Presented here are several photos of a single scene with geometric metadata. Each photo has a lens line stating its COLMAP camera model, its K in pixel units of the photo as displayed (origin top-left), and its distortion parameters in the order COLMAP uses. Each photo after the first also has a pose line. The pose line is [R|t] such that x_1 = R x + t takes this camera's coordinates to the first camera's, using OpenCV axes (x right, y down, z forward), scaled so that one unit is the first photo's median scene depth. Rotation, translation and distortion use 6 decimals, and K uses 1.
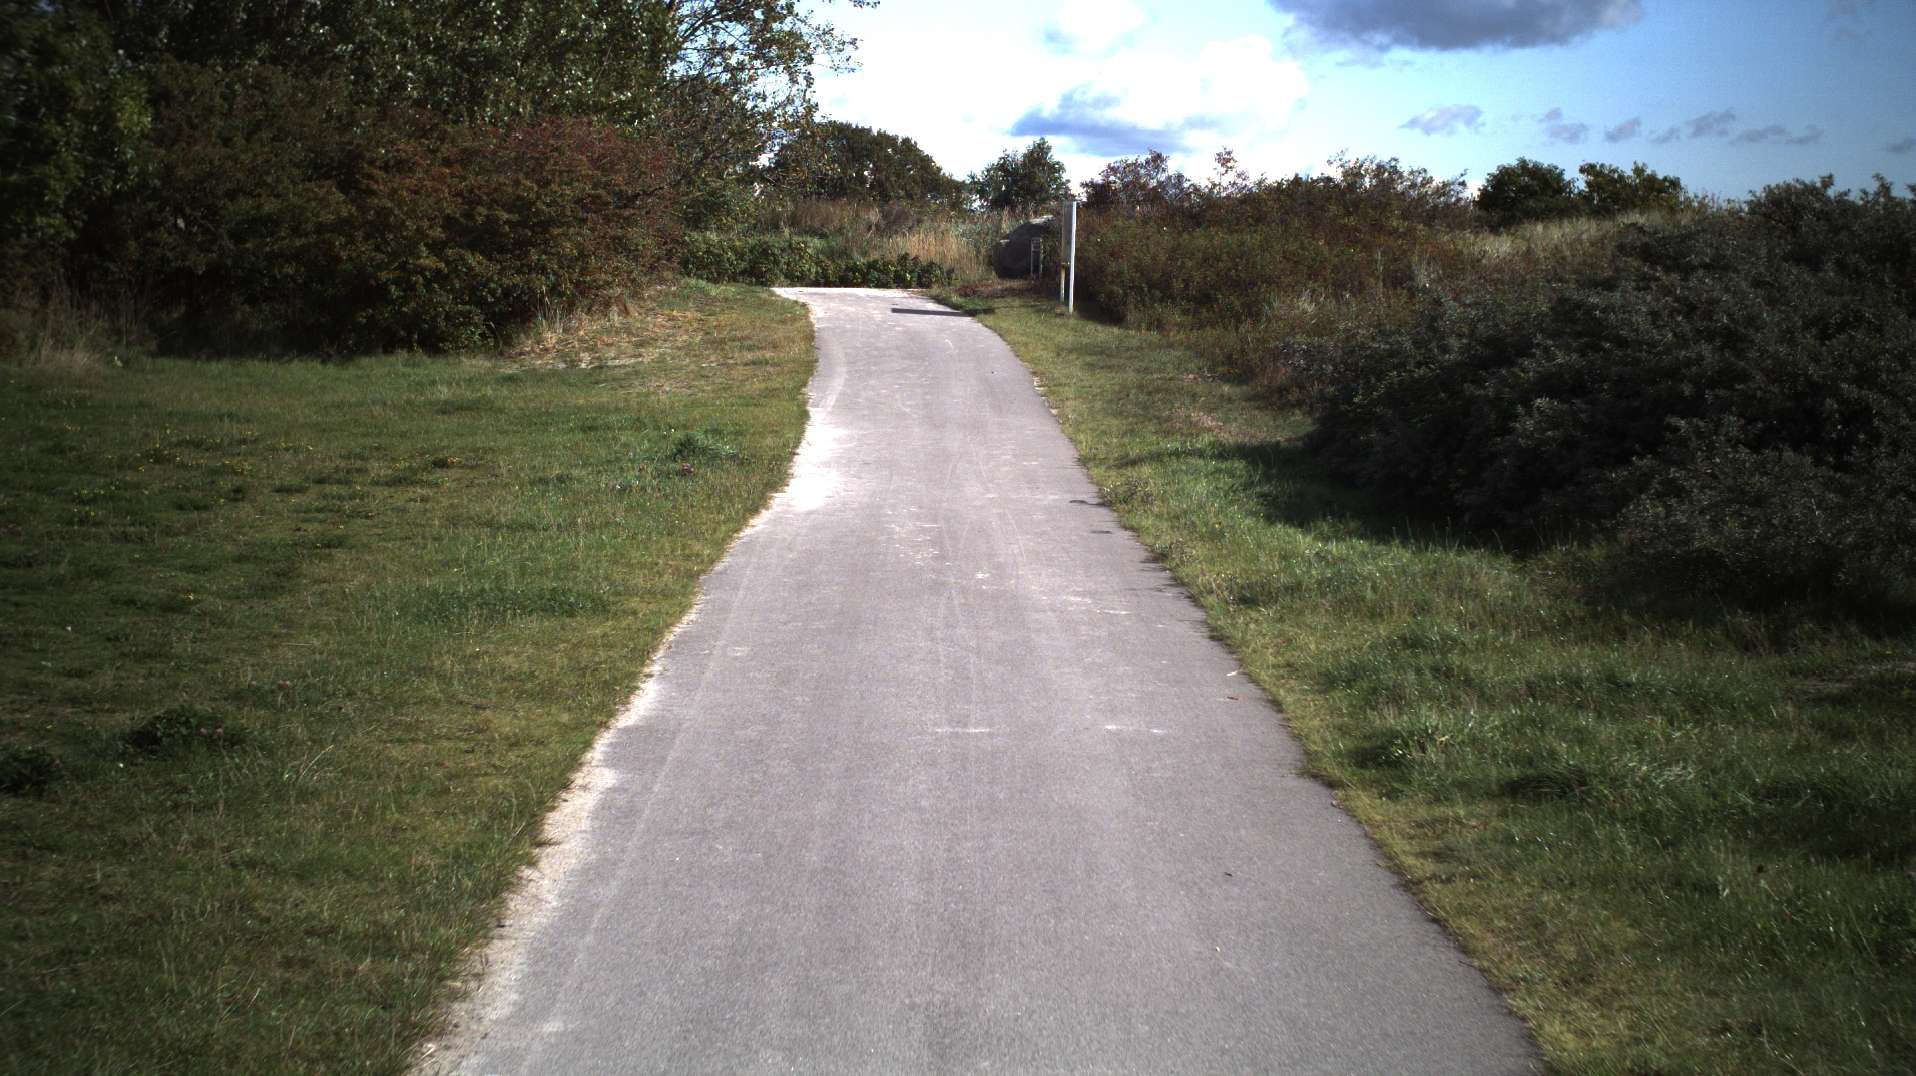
lens RADIAL K [[3664.5, 0, 966.6], [0, 3664.5, 538.1], [0, 0, 1]] dist [-0.267019, 0.000000]
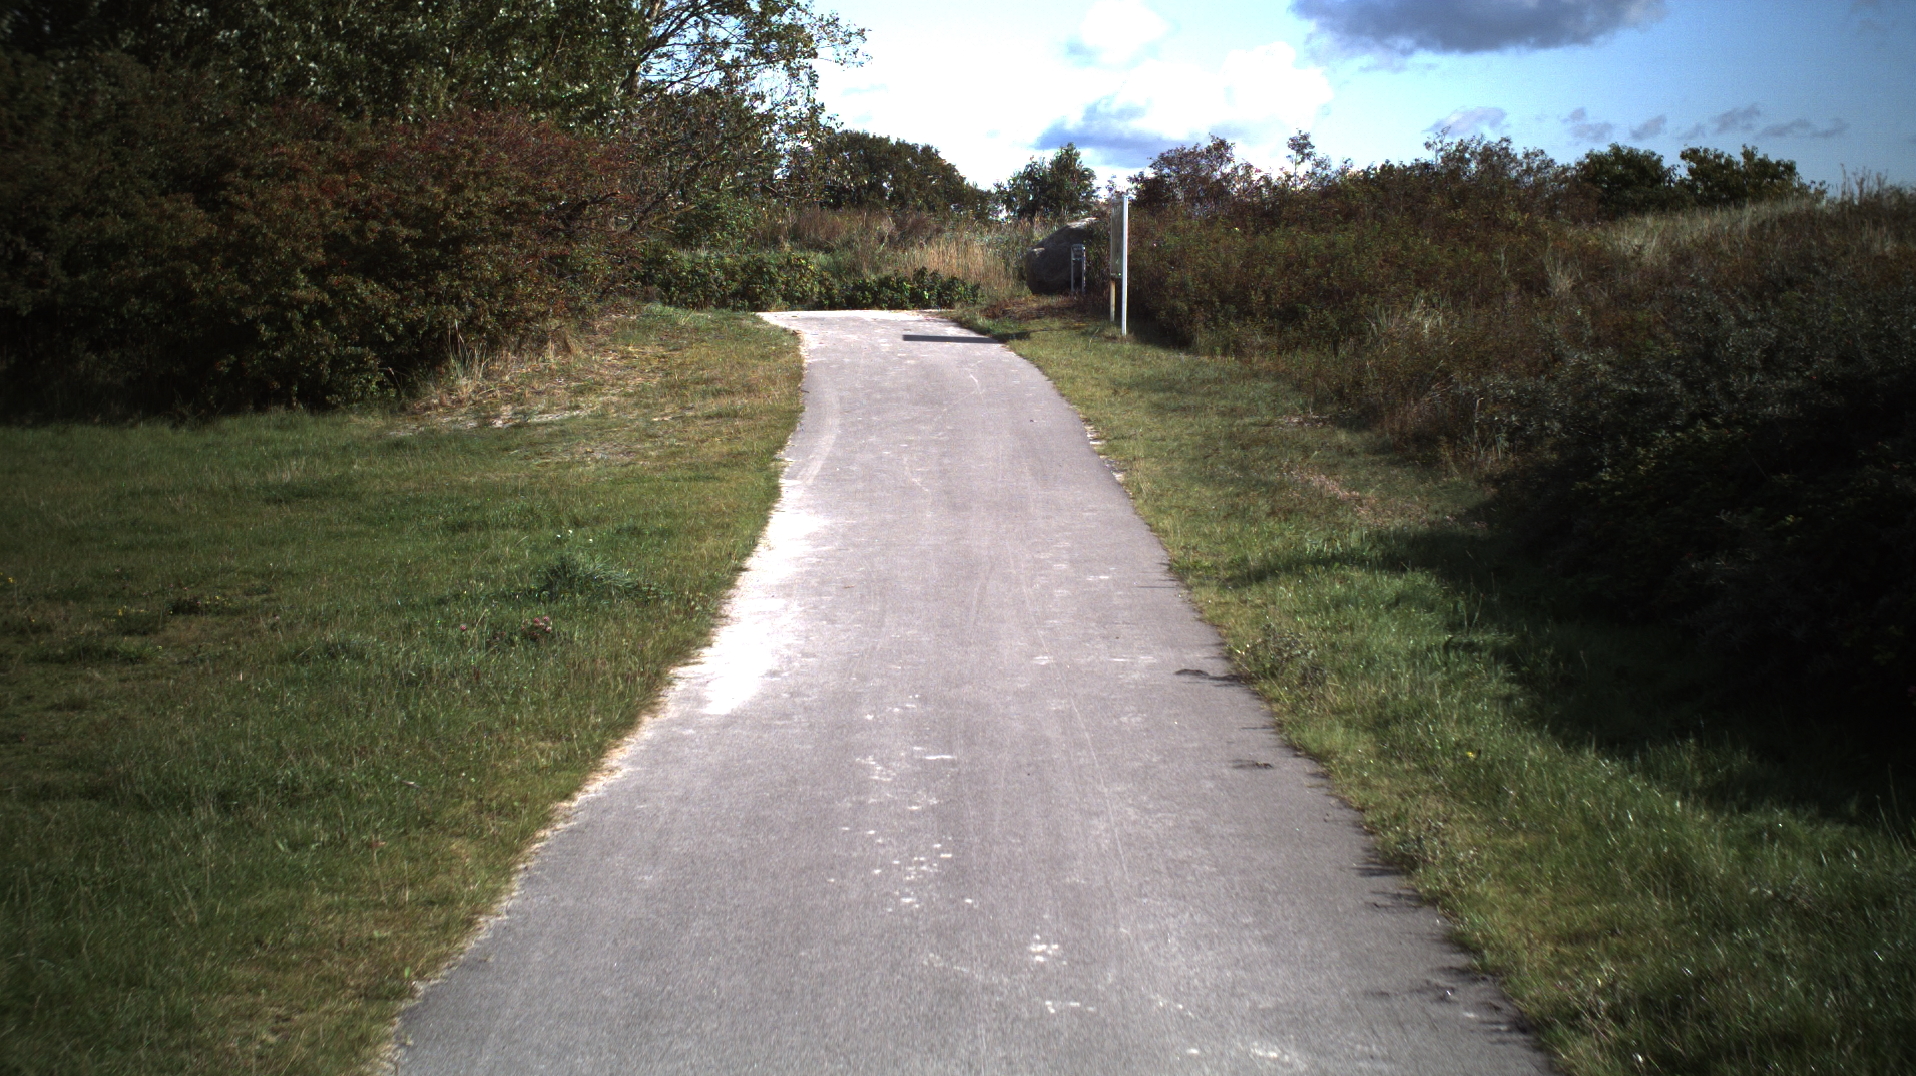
lens RADIAL K [[3664.5, 0, 957.8], [0, 3664.5, 540.4], [0, 0, 1]] dist [-0.267019, 0.000000]
pose [[0.999634, -0.024400, -0.011700, 0.000042], [0.024359, 0.999697, -0.003654, -0.012941], [0.011786, 0.003368, 0.999925, 0.173982]]
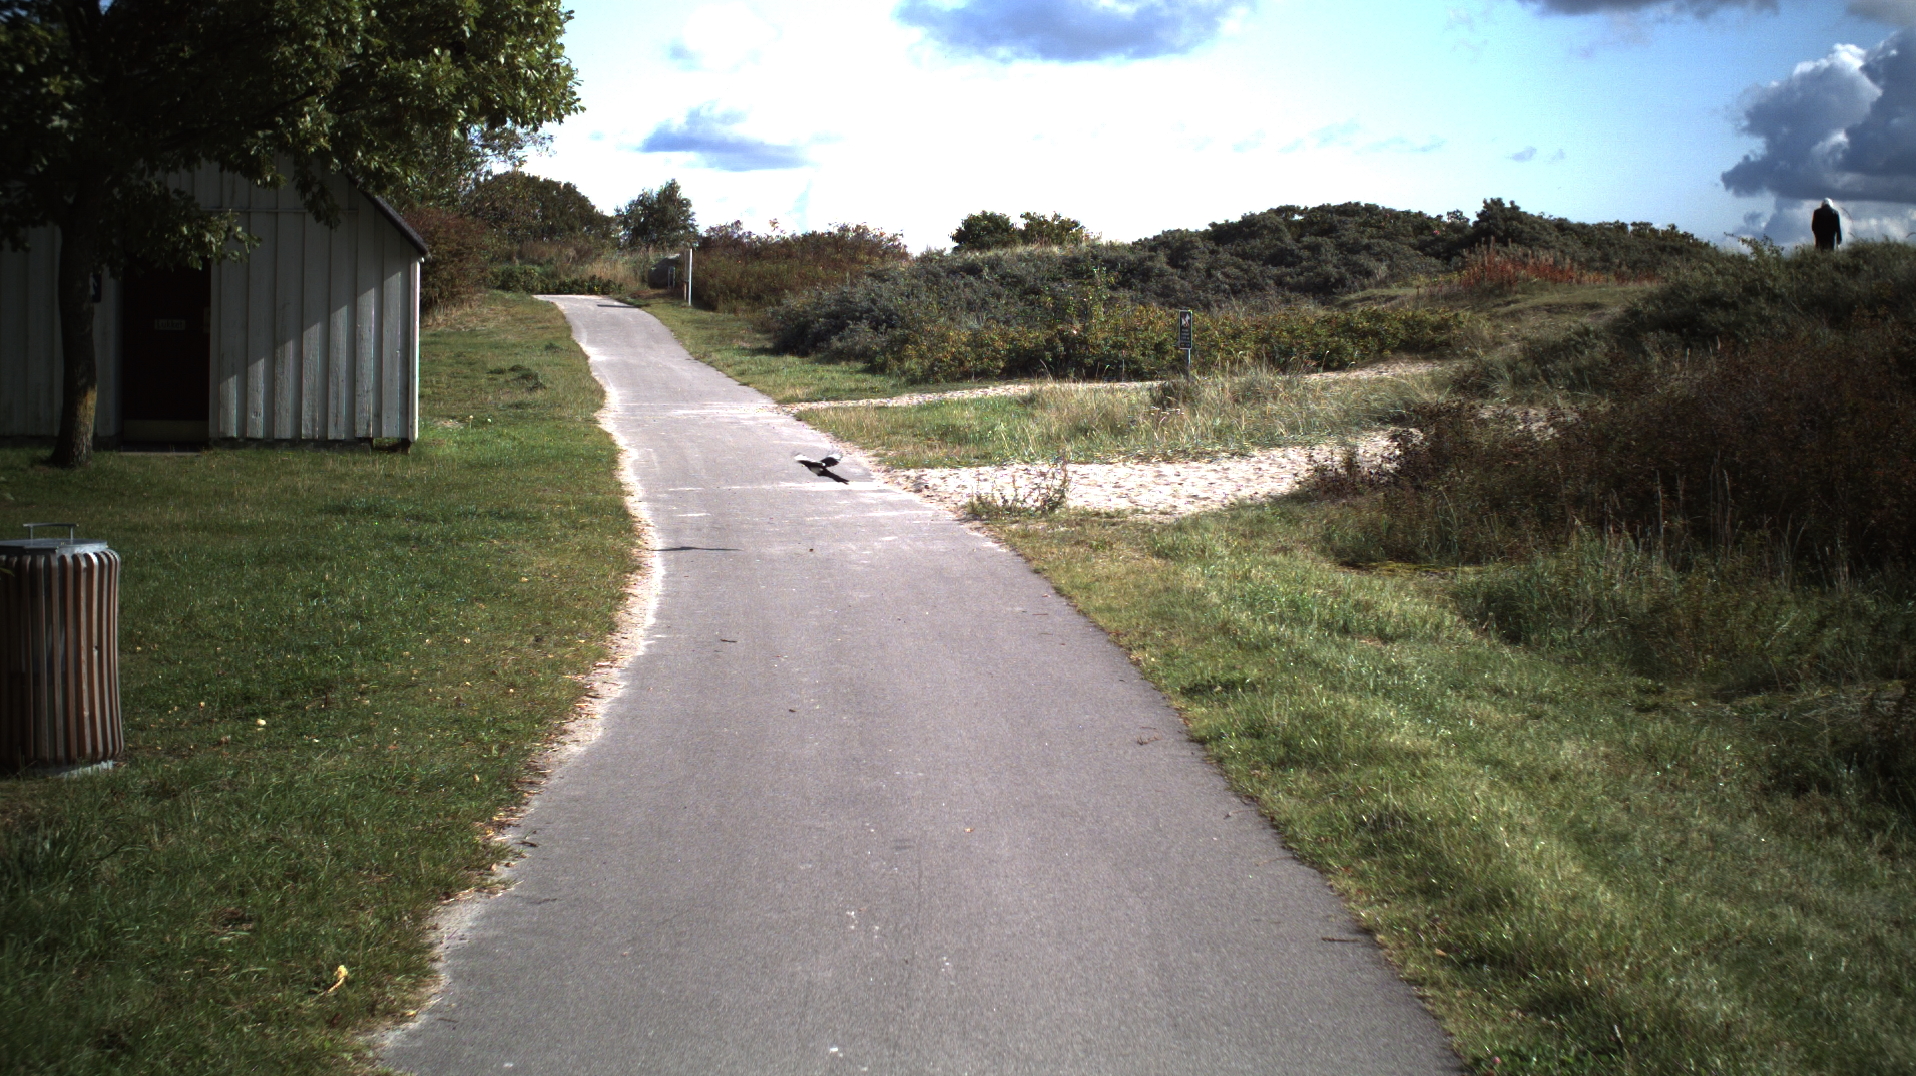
lens RADIAL K [[3664.5, 0, 964.3], [0, 3664.5, 533.3], [0, 0, 1]] dist [-0.267019, 0.000000]
pose [[0.994973, -0.013019, 0.099297, -0.019208], [0.013527, 0.999899, -0.004445, 0.064399], [-0.099229, 0.005766, 0.995048, -0.871103]]
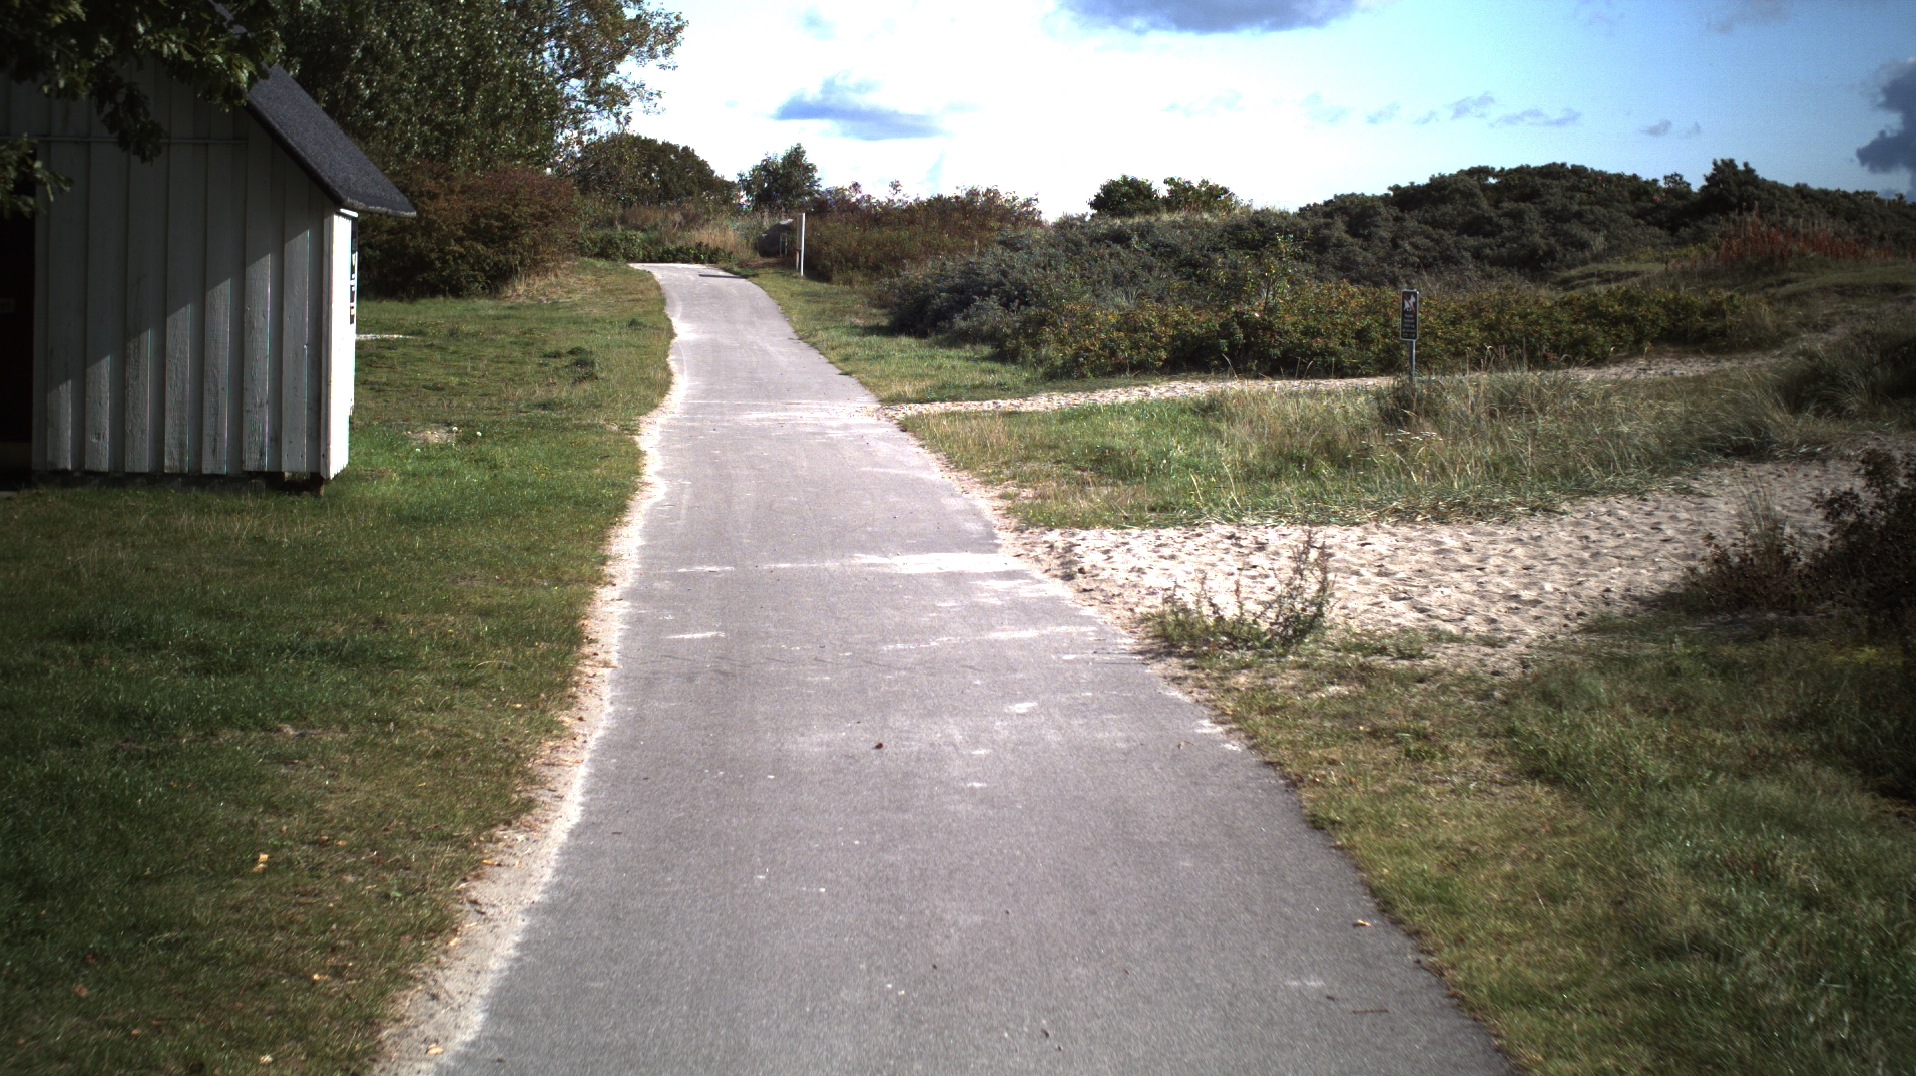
lens RADIAL K [[3664.5, 0, 958.8], [0, 3664.5, 533.9], [0, 0, 1]] dist [-0.267019, 0.000000]
pose [[0.998051, -0.005561, 0.062153, -0.005504], [0.005355, 0.999980, 0.003478, 0.051938], [-0.062171, -0.003139, 0.998061, -0.696706]]
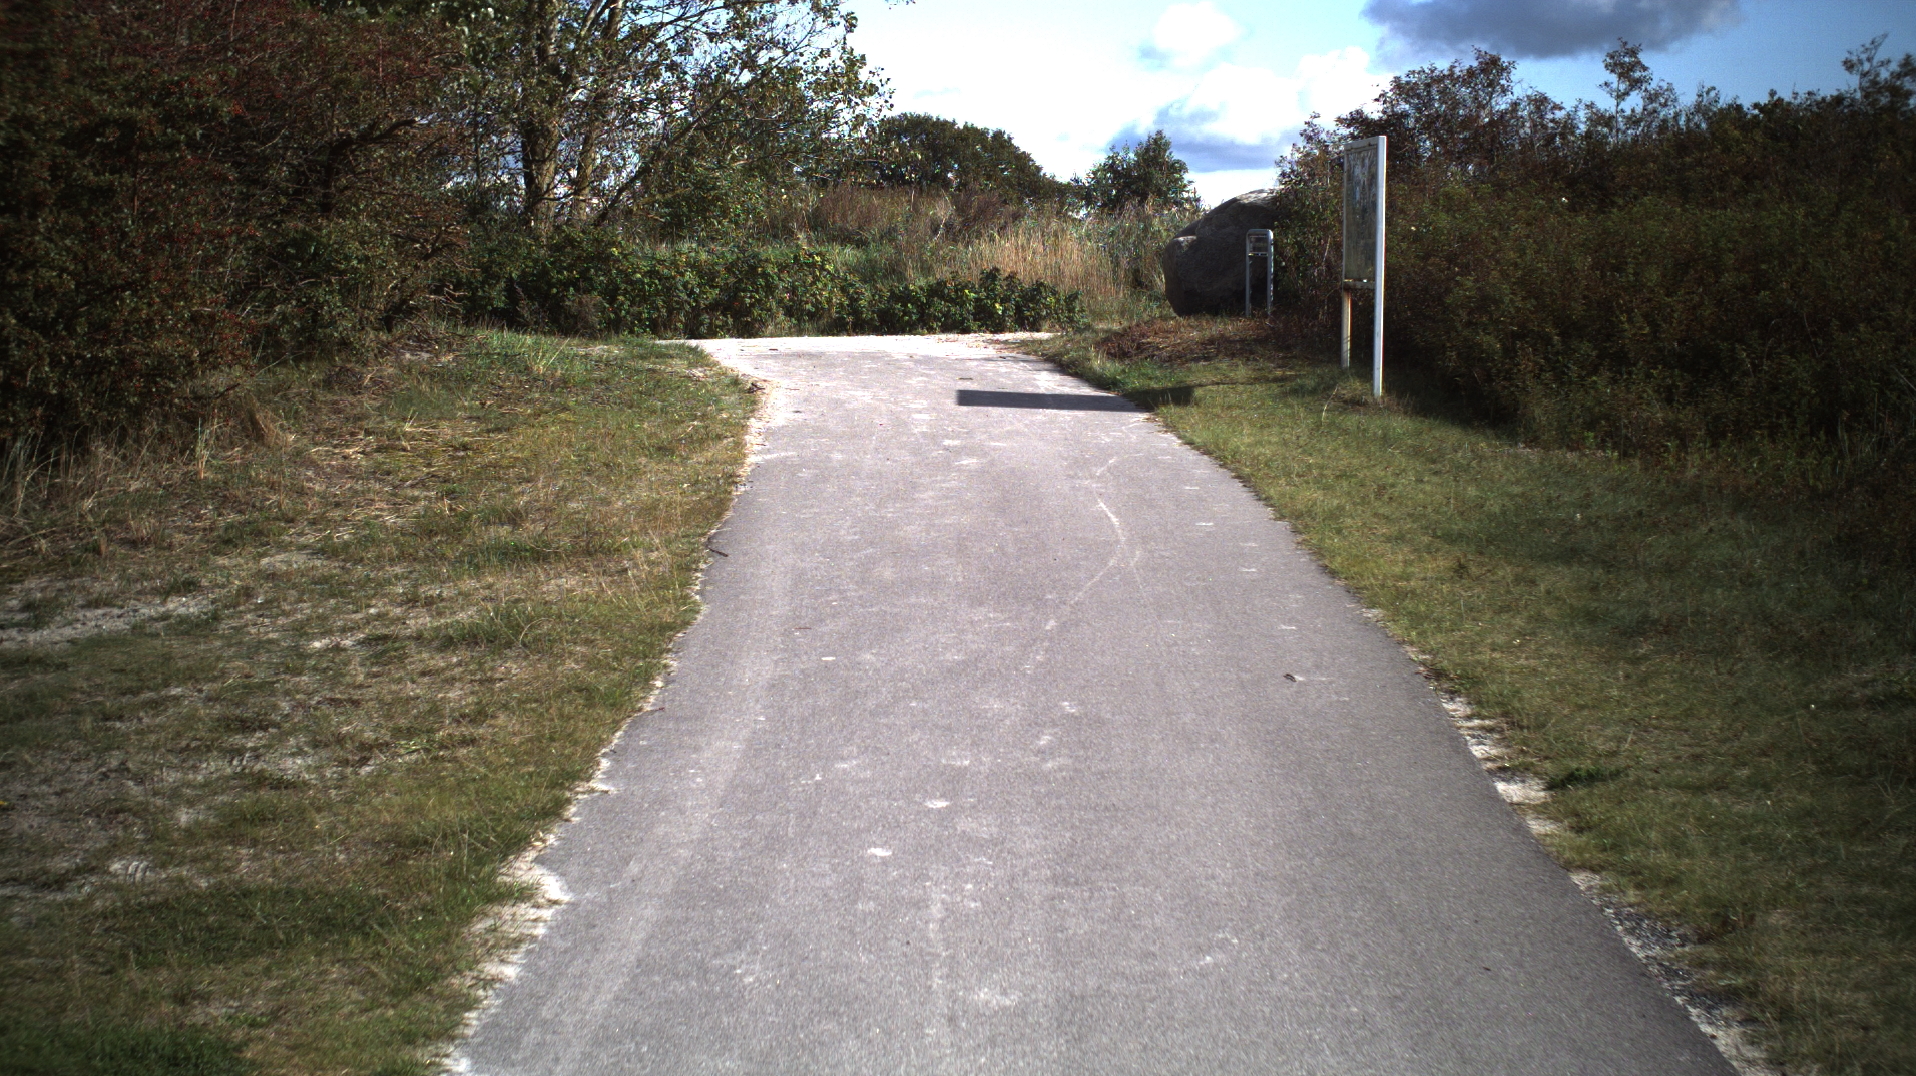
lens RADIAL K [[3664.5, 0, 958.1], [0, 3664.5, 546.8], [0, 0, 1]] dist [-0.267019, 0.000000]
pose [[0.999360, -0.018956, -0.030336, -0.006966], [0.018864, 0.999817, -0.003316, -0.039679], [0.030393, 0.002741, 0.999534, 0.522036]]
